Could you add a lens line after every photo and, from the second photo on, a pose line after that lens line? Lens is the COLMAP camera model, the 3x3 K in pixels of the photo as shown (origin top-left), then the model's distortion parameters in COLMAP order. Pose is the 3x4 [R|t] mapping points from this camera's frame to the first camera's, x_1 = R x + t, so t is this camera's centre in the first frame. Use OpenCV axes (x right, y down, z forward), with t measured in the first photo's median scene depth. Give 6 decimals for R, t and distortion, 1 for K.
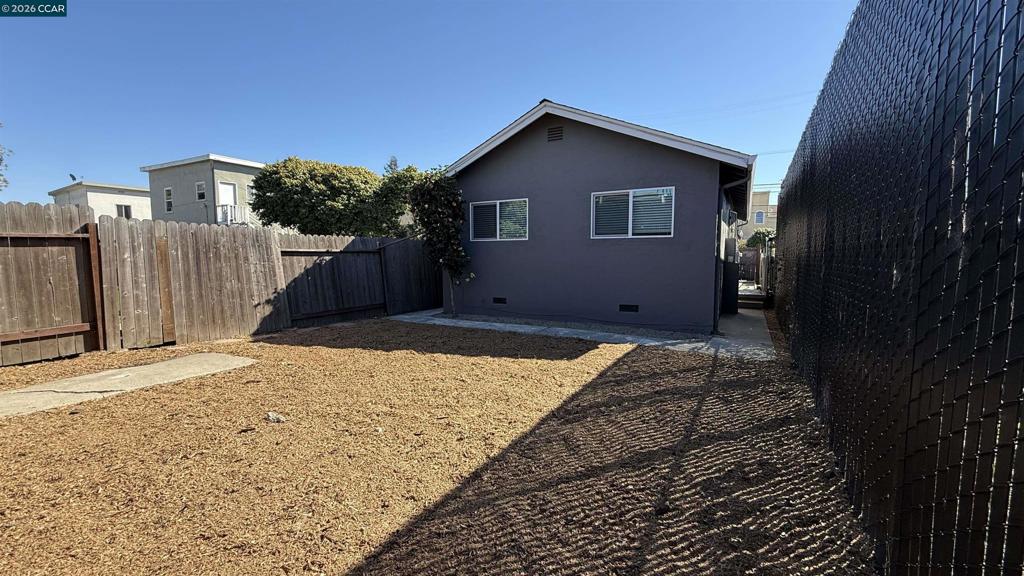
lens RADIAL K [[407.7, 0, 511.6], [0, 407.7, 286.6], [0, 0, 1]] dist [0.001712, 0.000221]
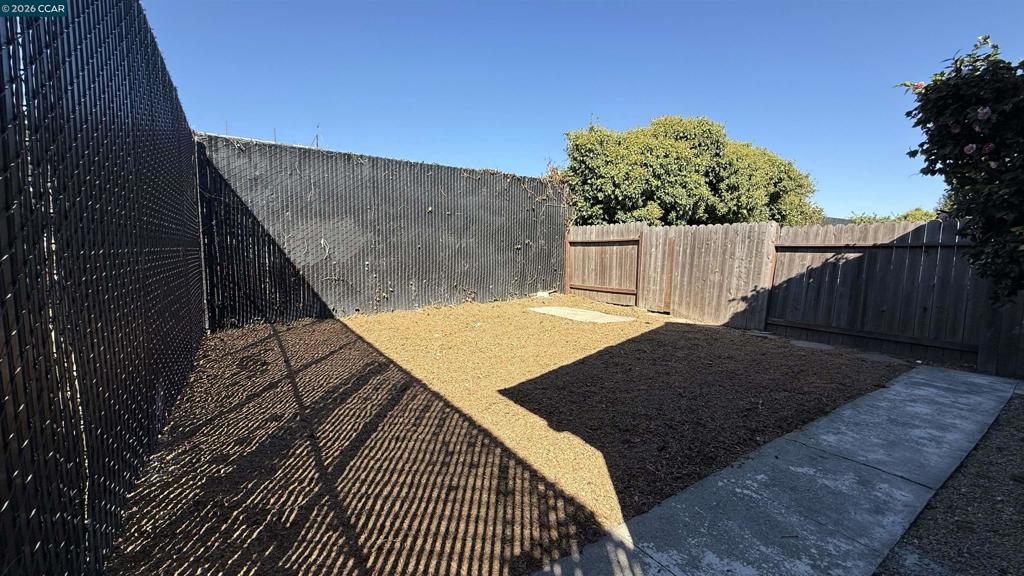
lens RADIAL K [[407.7, 0, 511.6], [0, 407.7, 286.6], [0, 0, 1]] dist [0.001712, 0.000221]
pose [[-0.473123, 0.078514, -0.877491, 0.468267], [-0.072429, 0.989183, 0.127560, -0.067169], [0.878014, 0.123907, -0.462319, 0.852466]]
